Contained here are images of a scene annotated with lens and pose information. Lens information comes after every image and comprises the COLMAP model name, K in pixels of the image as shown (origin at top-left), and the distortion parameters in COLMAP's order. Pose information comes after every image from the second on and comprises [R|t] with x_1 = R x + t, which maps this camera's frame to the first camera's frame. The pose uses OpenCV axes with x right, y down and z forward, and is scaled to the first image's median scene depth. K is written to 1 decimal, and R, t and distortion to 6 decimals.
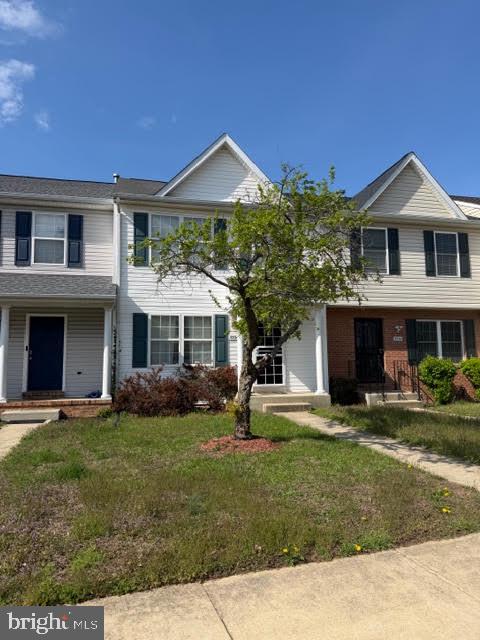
lens RADIAL K [[436.2, 0, 246.4], [0, 436.2, 323.7], [0, 0, 1]] dist [0.021086, -0.014596]
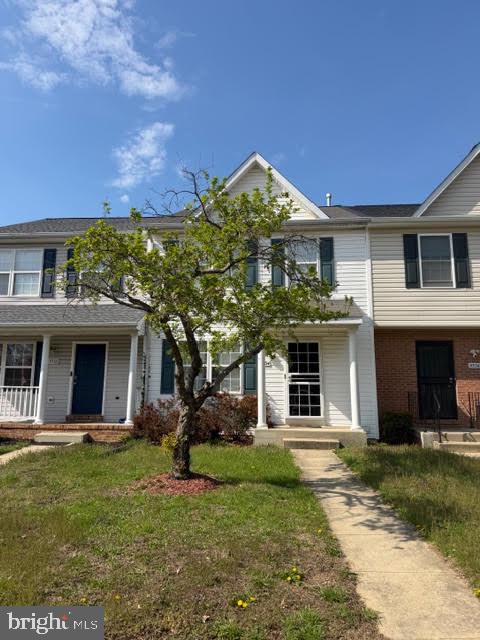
lens RADIAL K [[436.2, 0, 240.1], [0, 436.2, 320.6], [0, 0, 1]] dist [0.021086, -0.014596]
pose [[0.951654, -0.030150, -0.305689, 0.214251], [0.009296, 0.997542, -0.069448, 0.004282], [0.307031, 0.063249, 0.949595, 0.095747]]
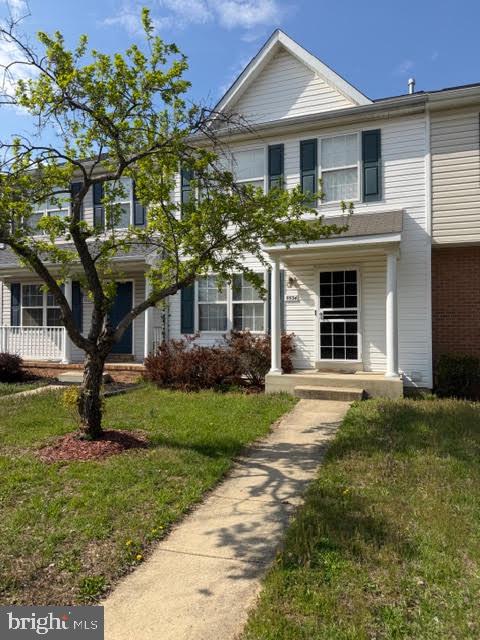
lens RADIAL K [[436.2, 0, 234.6], [0, 436.2, 324.2], [0, 0, 1]] dist [0.021086, -0.014596]
pose [[0.826640, 0.008390, -0.562668, 0.338825], [0.042336, 0.996128, 0.077051, 0.013918], [0.561136, -0.087515, 0.823084, 0.298186]]
